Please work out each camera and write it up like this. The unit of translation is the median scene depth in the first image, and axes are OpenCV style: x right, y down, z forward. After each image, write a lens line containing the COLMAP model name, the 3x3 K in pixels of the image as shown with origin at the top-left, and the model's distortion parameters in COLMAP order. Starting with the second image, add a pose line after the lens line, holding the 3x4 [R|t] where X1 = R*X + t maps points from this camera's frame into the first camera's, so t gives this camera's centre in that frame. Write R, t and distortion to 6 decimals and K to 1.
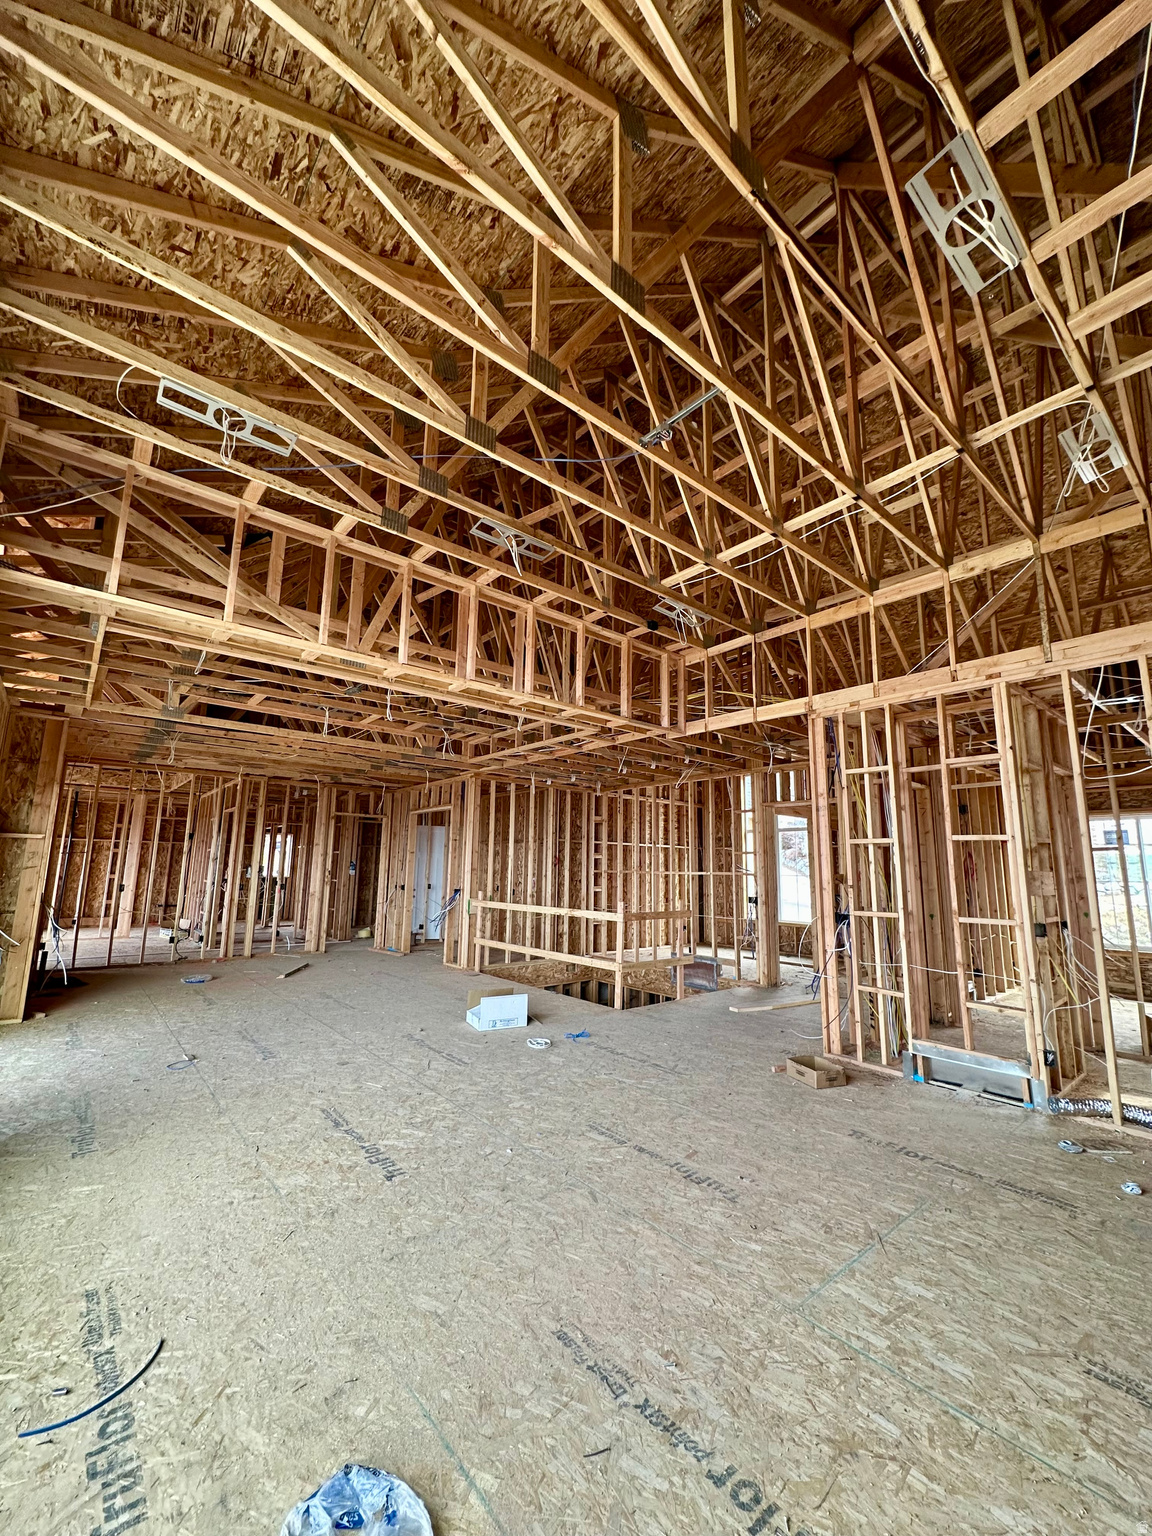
lens RADIAL K [[609.6, 0, 569.6], [0, 609.6, 767.2], [0, 0, 1]] dist [-0.001863, -0.000398]
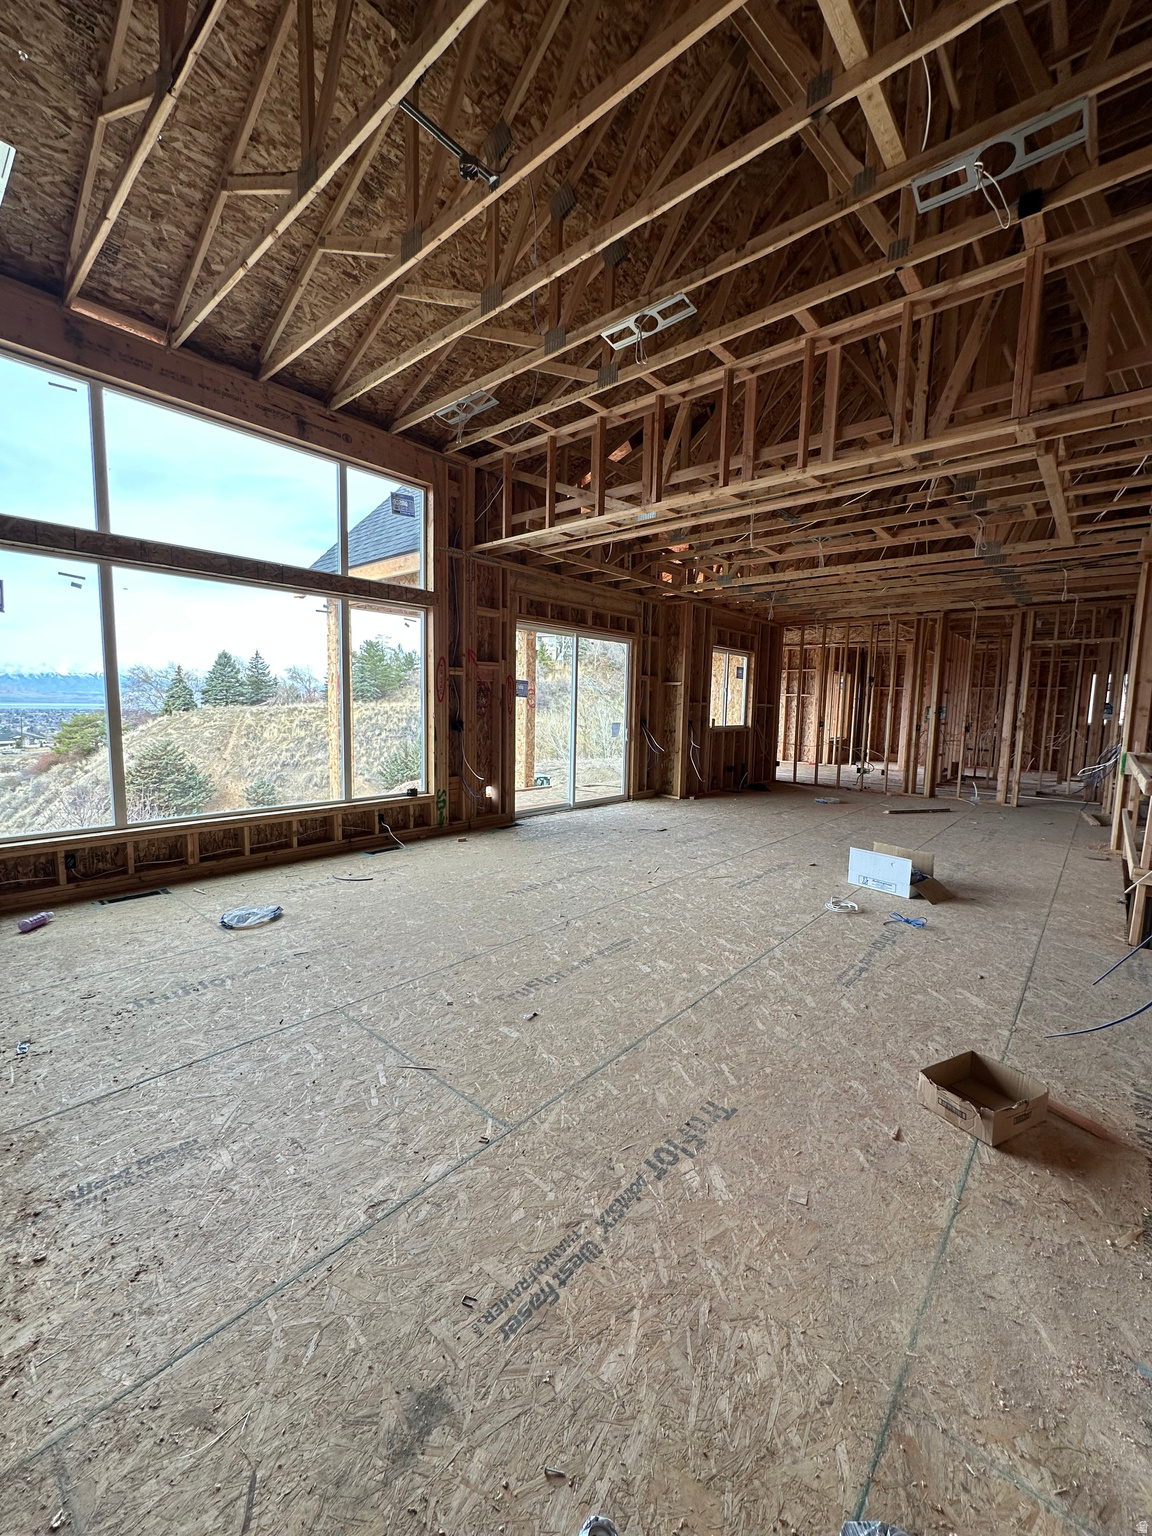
lens RADIAL K [[609.6, 0, 569.6], [0, 609.6, 767.2], [0, 0, 1]] dist [-0.001863, -0.000398]
pose [[0.144946, 0.088012, -0.985517, 0.839710], [0.150908, 0.982417, 0.109930, 0.154289], [0.977864, -0.164656, 0.129116, 0.697149]]
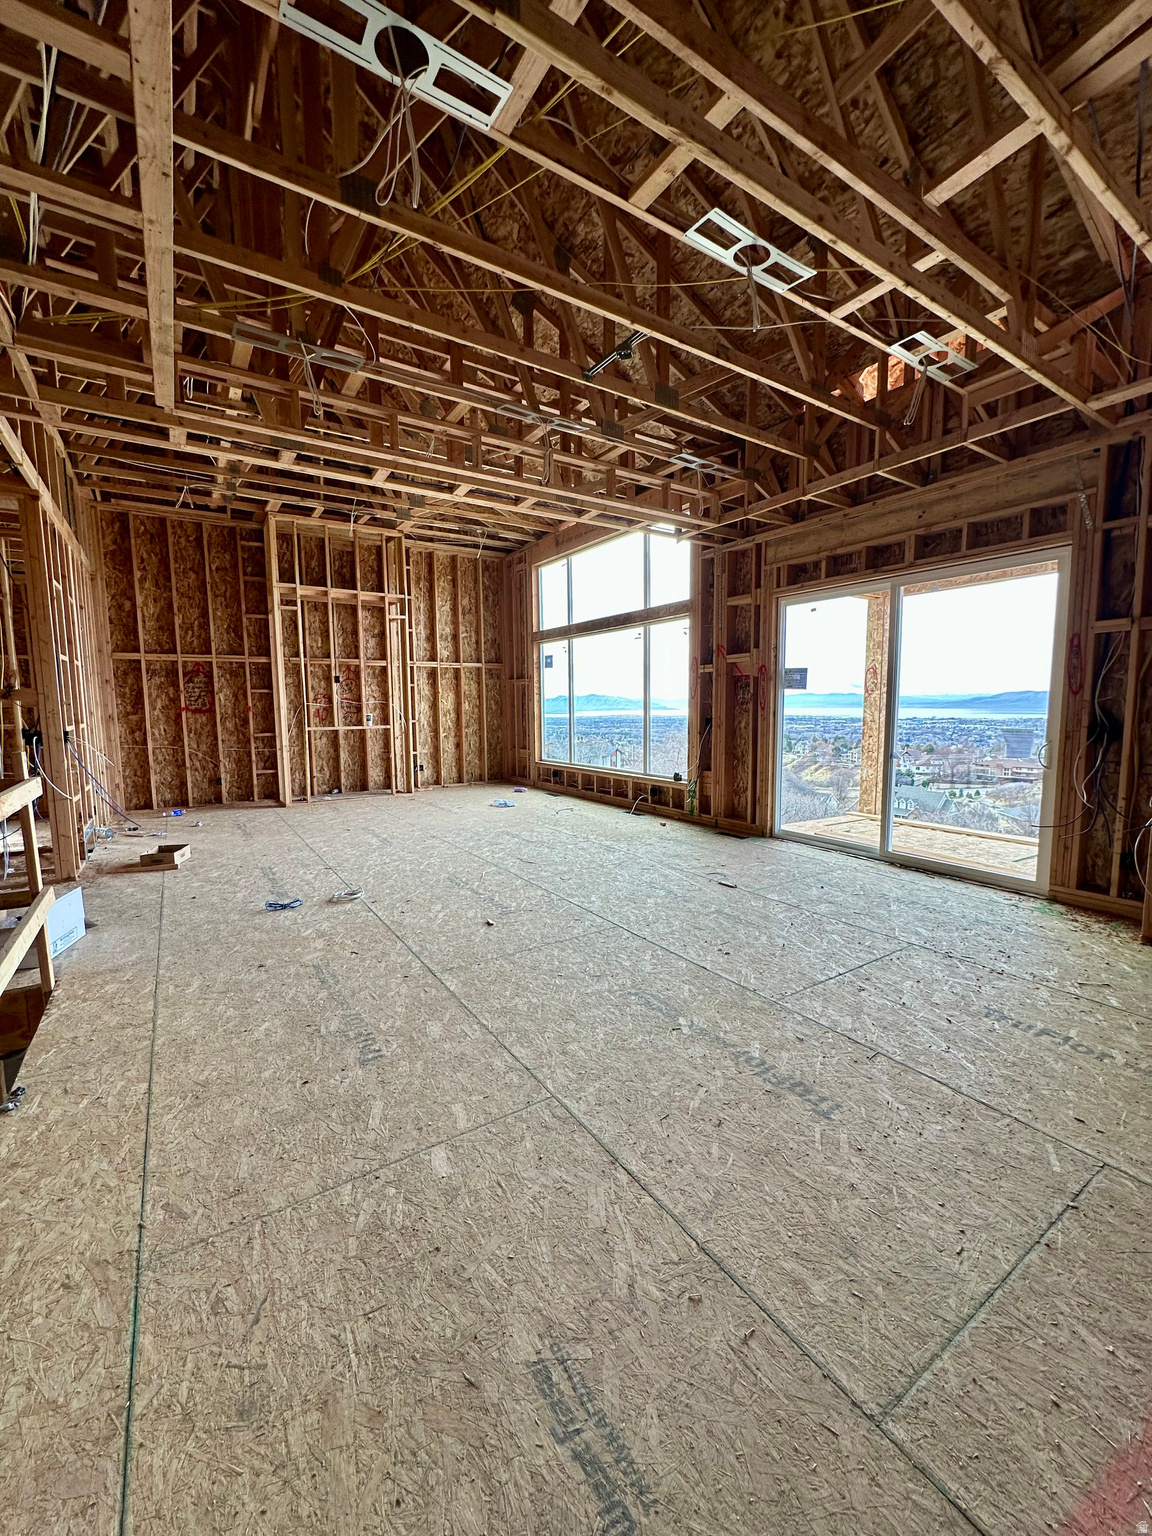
lens RADIAL K [[609.6, 0, 569.6], [0, 609.6, 767.2], [0, 0, 1]] dist [-0.001863, -0.000398]
pose [[-0.992530, -0.021583, 0.120073, -0.482170], [-0.028969, 0.997771, -0.060107, 0.386709], [-0.118509, -0.063137, -0.990944, 2.141700]]
